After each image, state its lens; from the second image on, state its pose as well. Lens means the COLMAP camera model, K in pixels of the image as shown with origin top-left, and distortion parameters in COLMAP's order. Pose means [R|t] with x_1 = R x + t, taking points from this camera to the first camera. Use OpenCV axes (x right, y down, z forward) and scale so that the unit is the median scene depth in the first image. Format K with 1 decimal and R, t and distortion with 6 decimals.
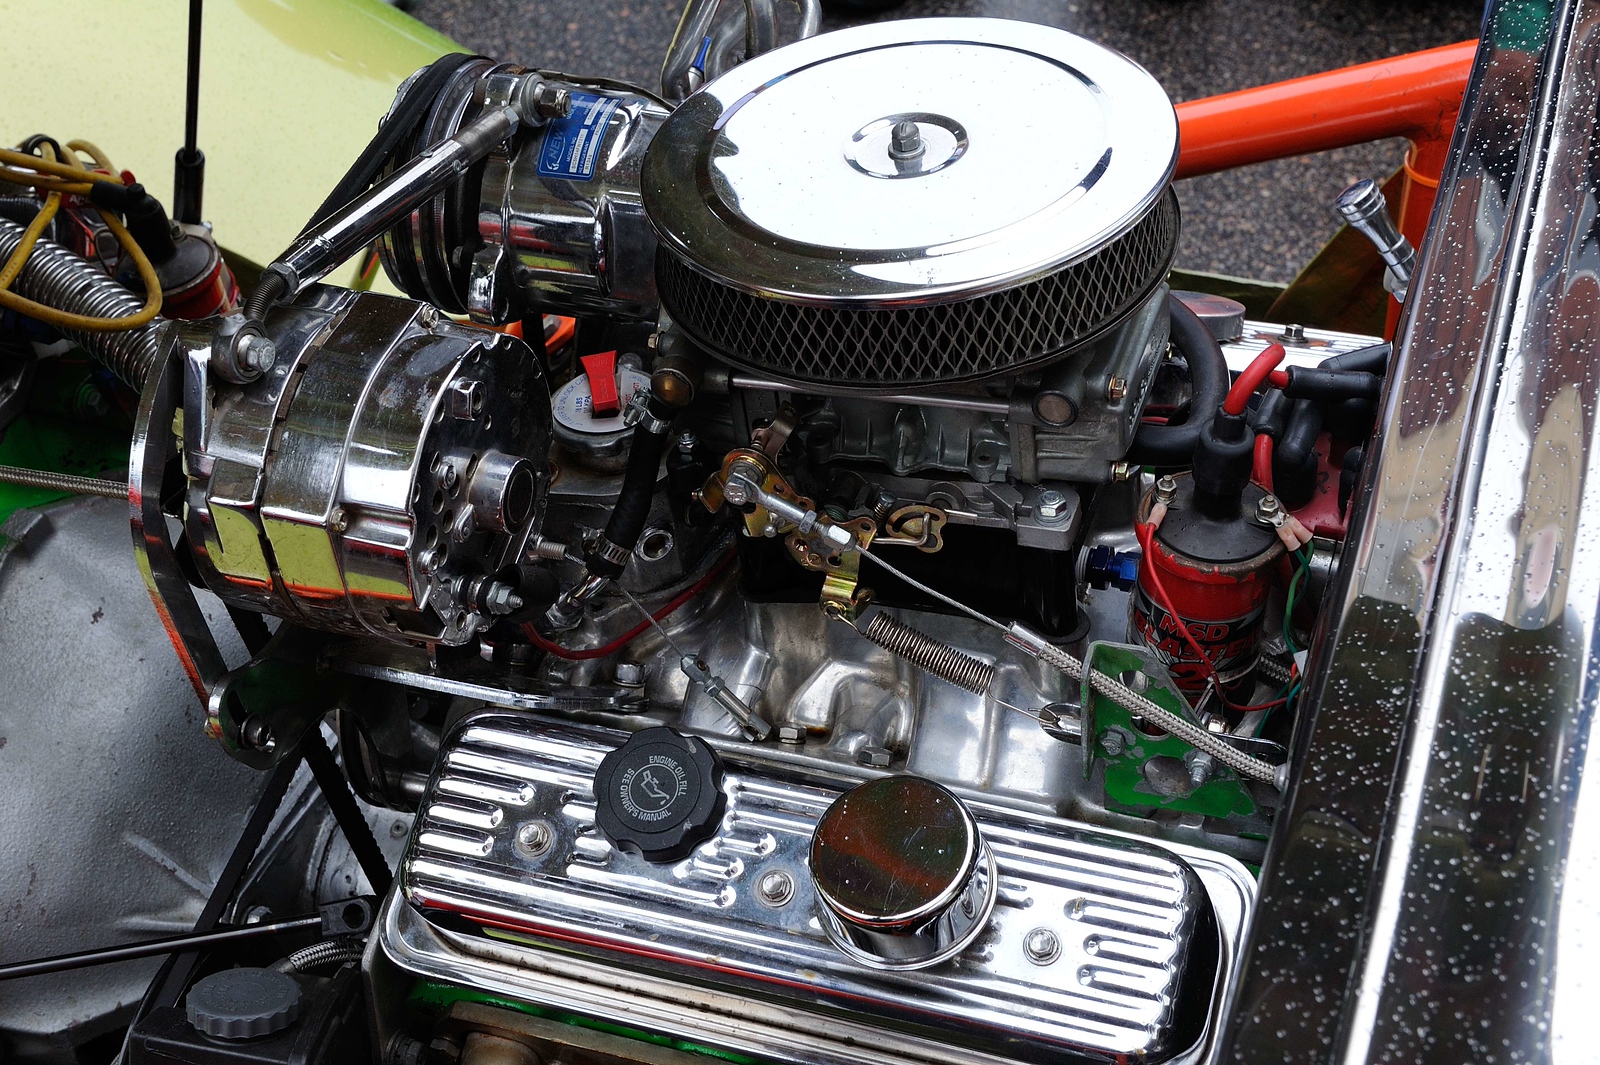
lens RADIAL K [[2383.6, 0, 800.0], [0, 2383.6, 532.5], [0, 0, 1]] dist [0.139652, 0.040343]
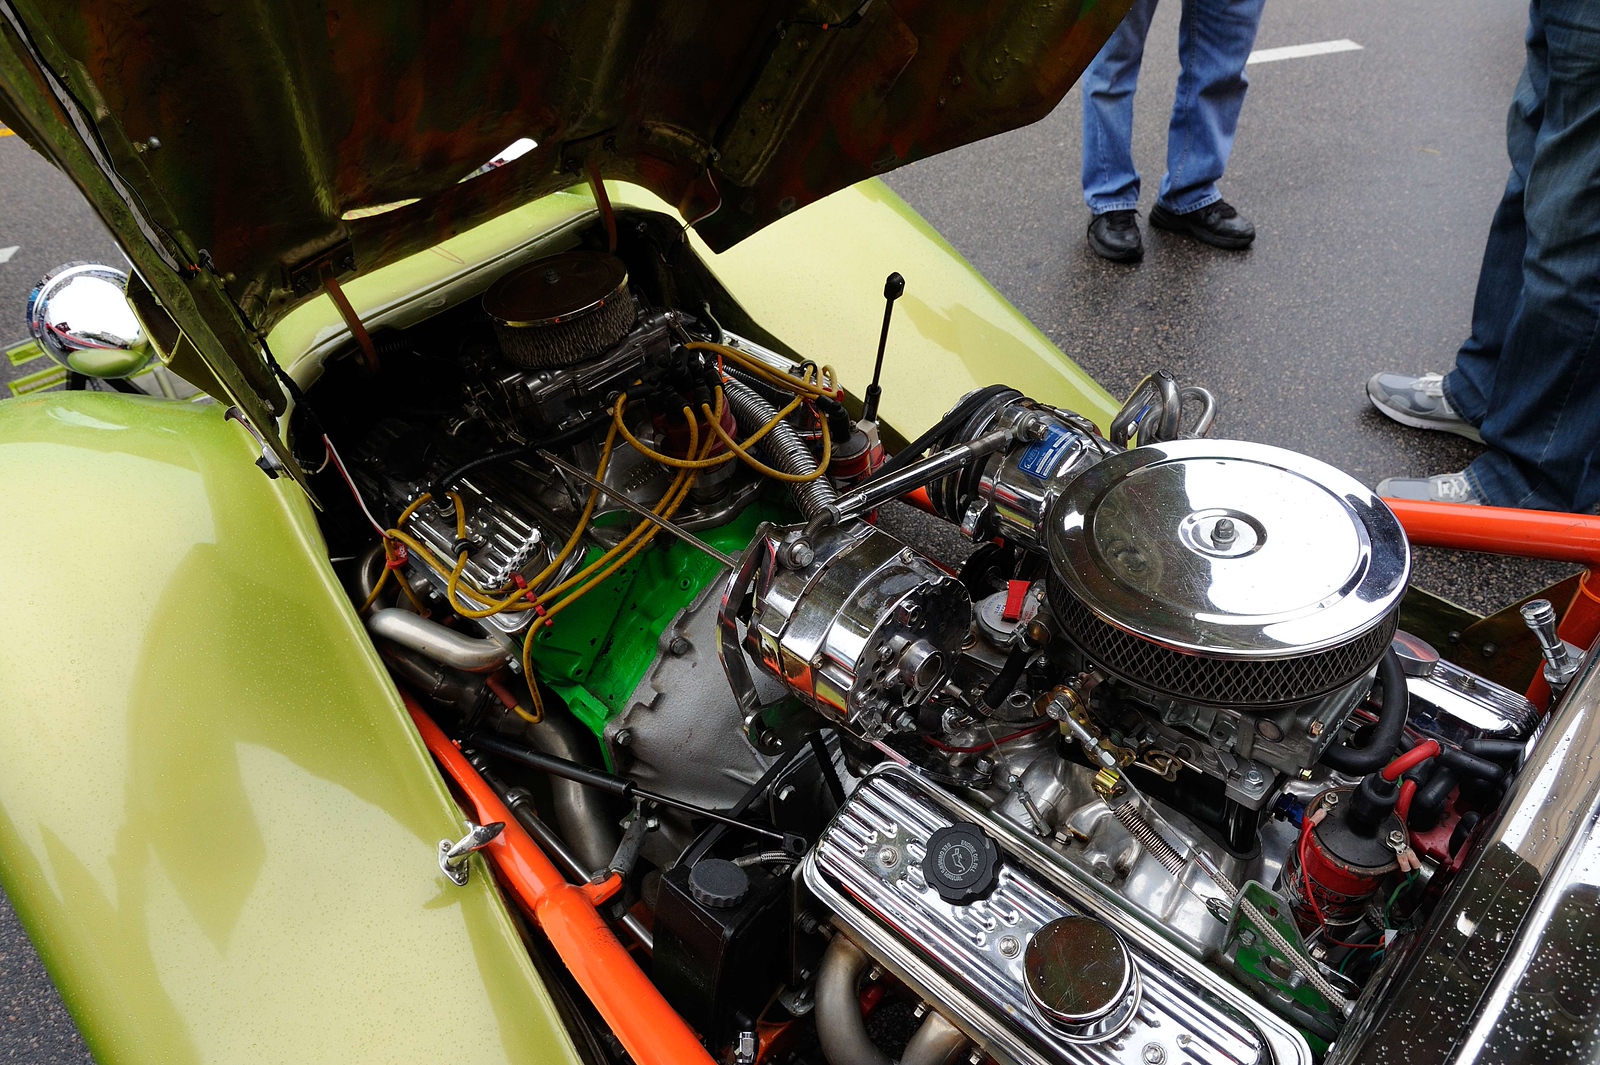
lens RADIAL K [[1138.0, 0, 800.0], [0, 1138.0, 532.5], [0, 0, 1]] dist [-0.047471, -0.000381]
pose [[0.899680, 0.273081, -0.340592, 0.045829], [-0.265748, 0.961571, 0.068991, -0.137024], [0.346343, 0.028442, 0.937677, 0.209408]]
